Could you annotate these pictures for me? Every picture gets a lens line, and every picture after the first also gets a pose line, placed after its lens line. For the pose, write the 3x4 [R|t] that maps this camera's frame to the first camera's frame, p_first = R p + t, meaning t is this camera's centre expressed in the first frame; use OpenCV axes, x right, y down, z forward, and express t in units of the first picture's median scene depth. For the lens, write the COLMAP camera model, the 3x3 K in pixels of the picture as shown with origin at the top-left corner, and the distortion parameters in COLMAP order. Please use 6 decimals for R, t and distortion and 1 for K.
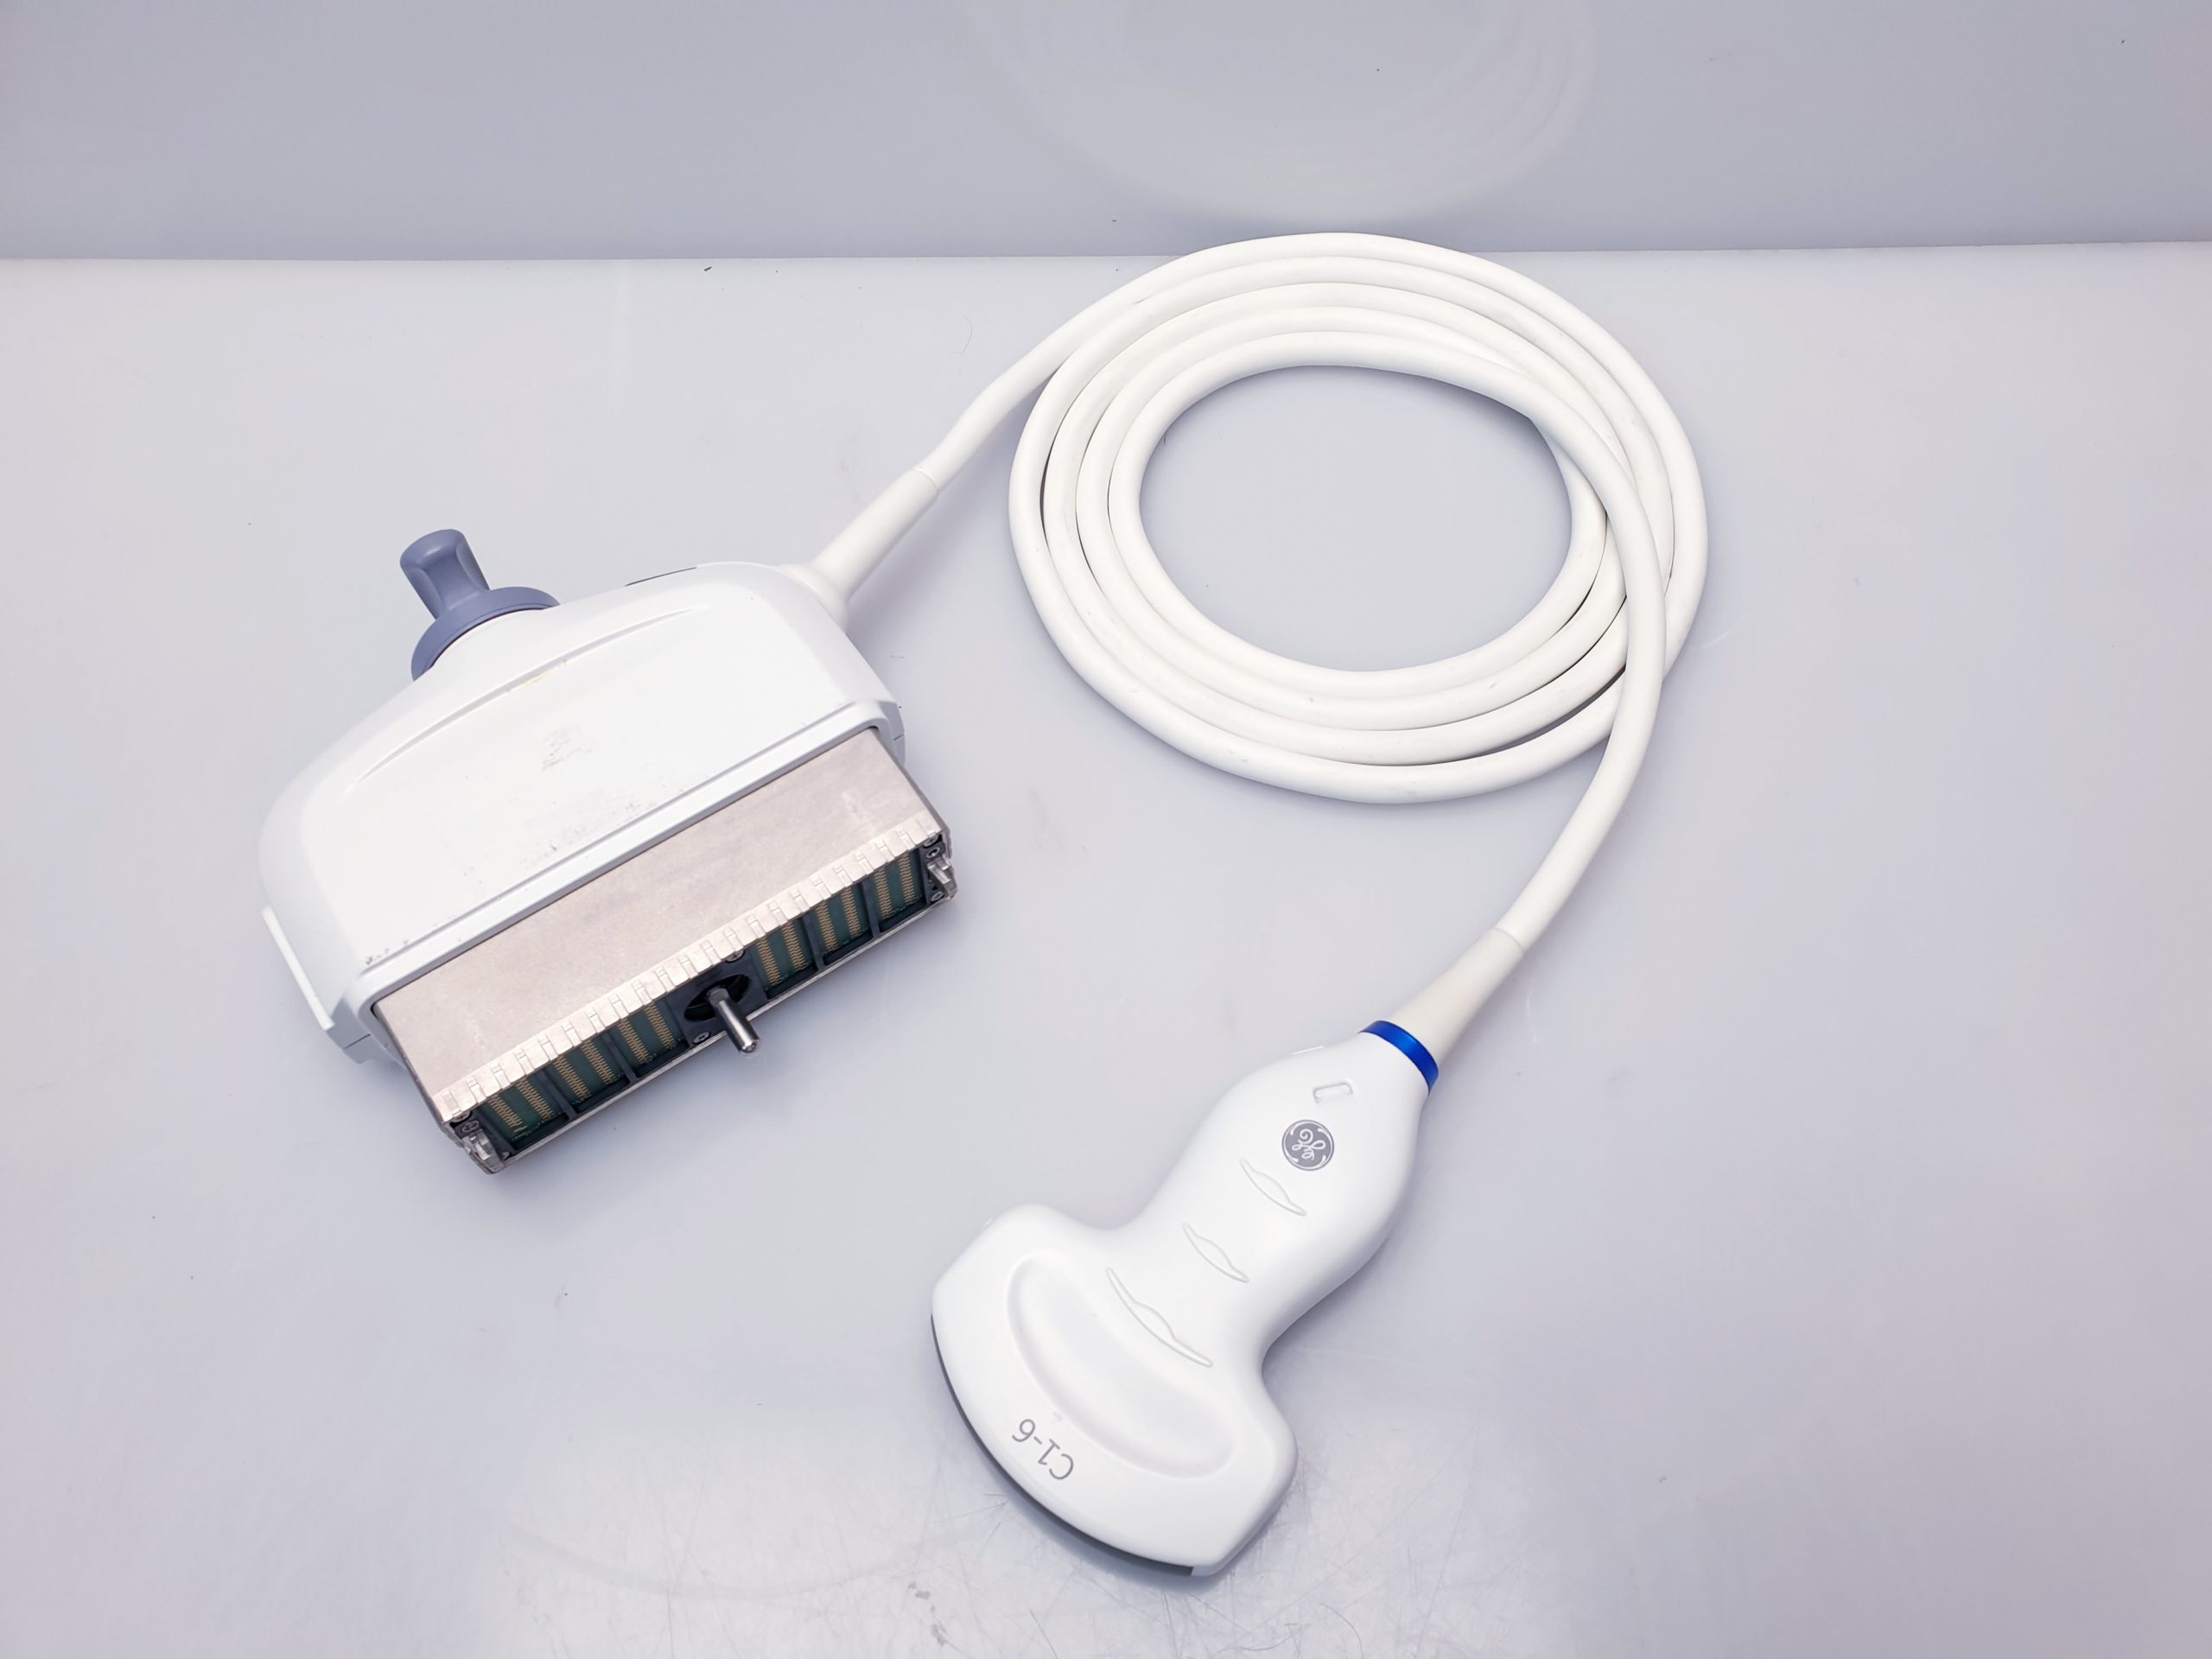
lens RADIAL K [[1659.4, 0, 1106.0], [0, 1659.4, 829.5], [0, 0, 1]] dist [0.026633, -0.001729]
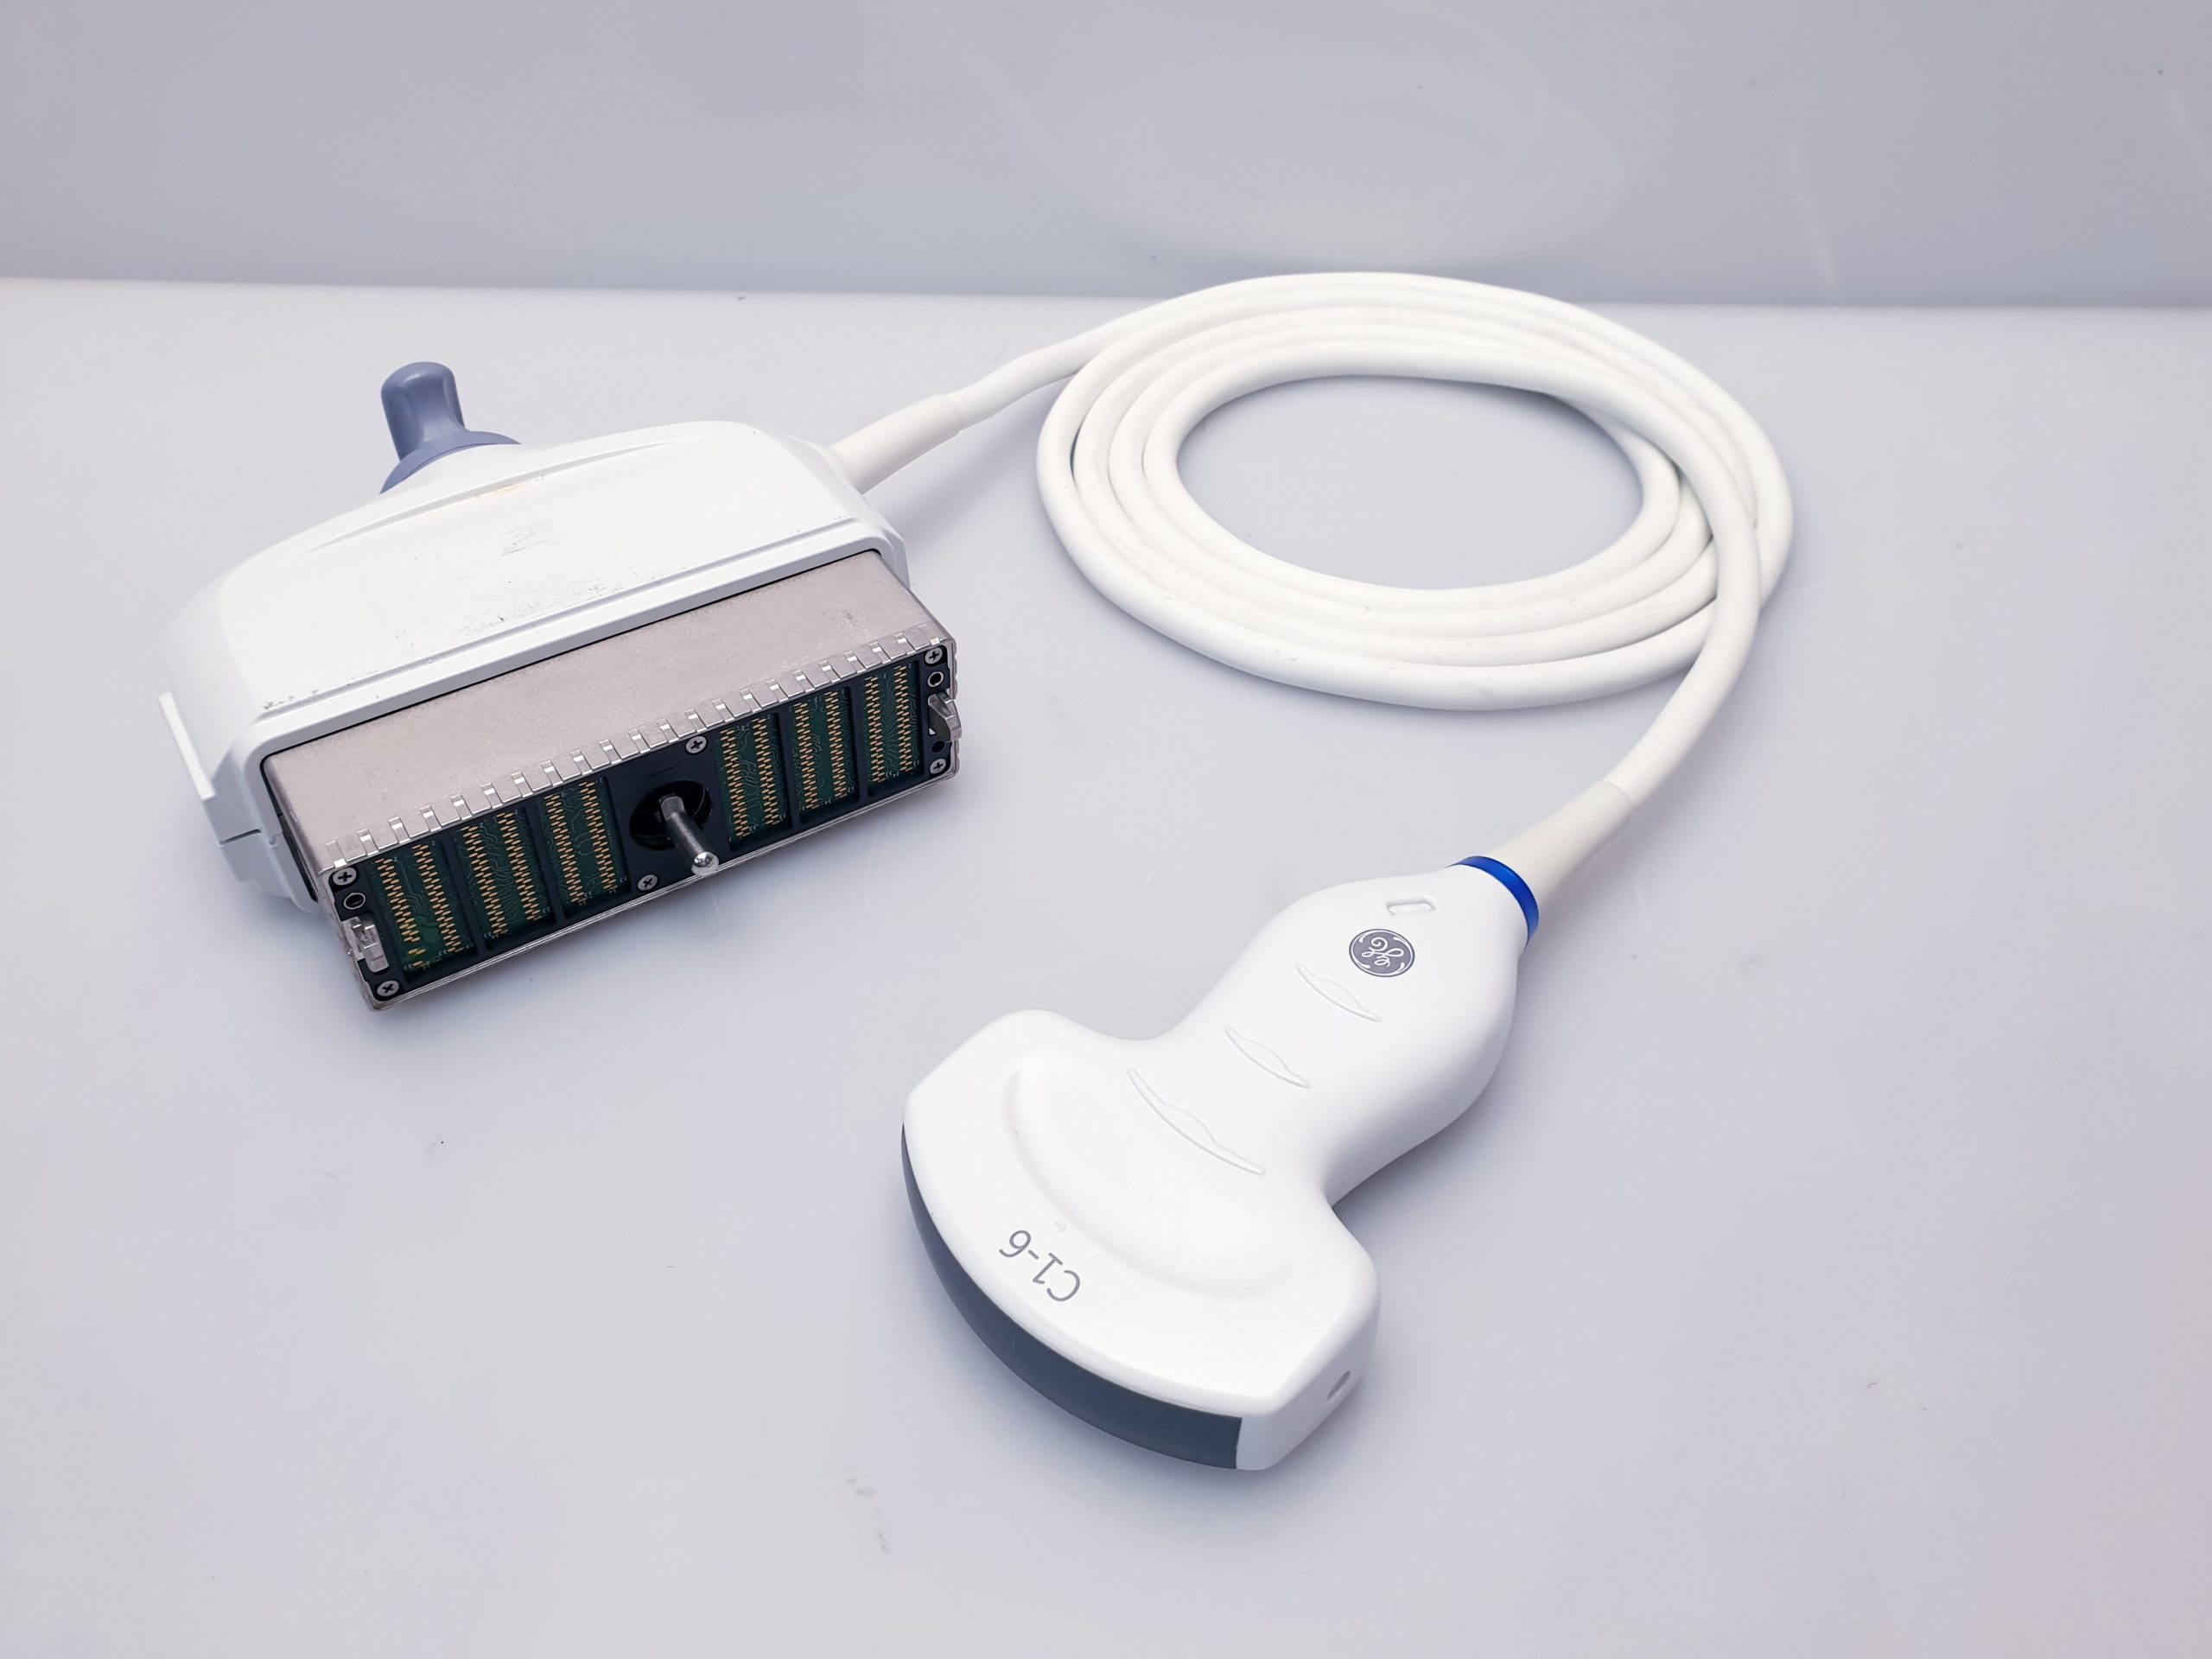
lens RADIAL K [[1714.4, 0, 1091.8], [0, 1714.4, 829.3], [0, 0, 1]] dist [0.012626, 0.001654]
pose [[0.999525, 0.017935, -0.025060, 0.001155], [-0.024999, 0.947410, -0.319044, 0.382590], [0.018020, 0.319519, 0.947409, 0.184285]]
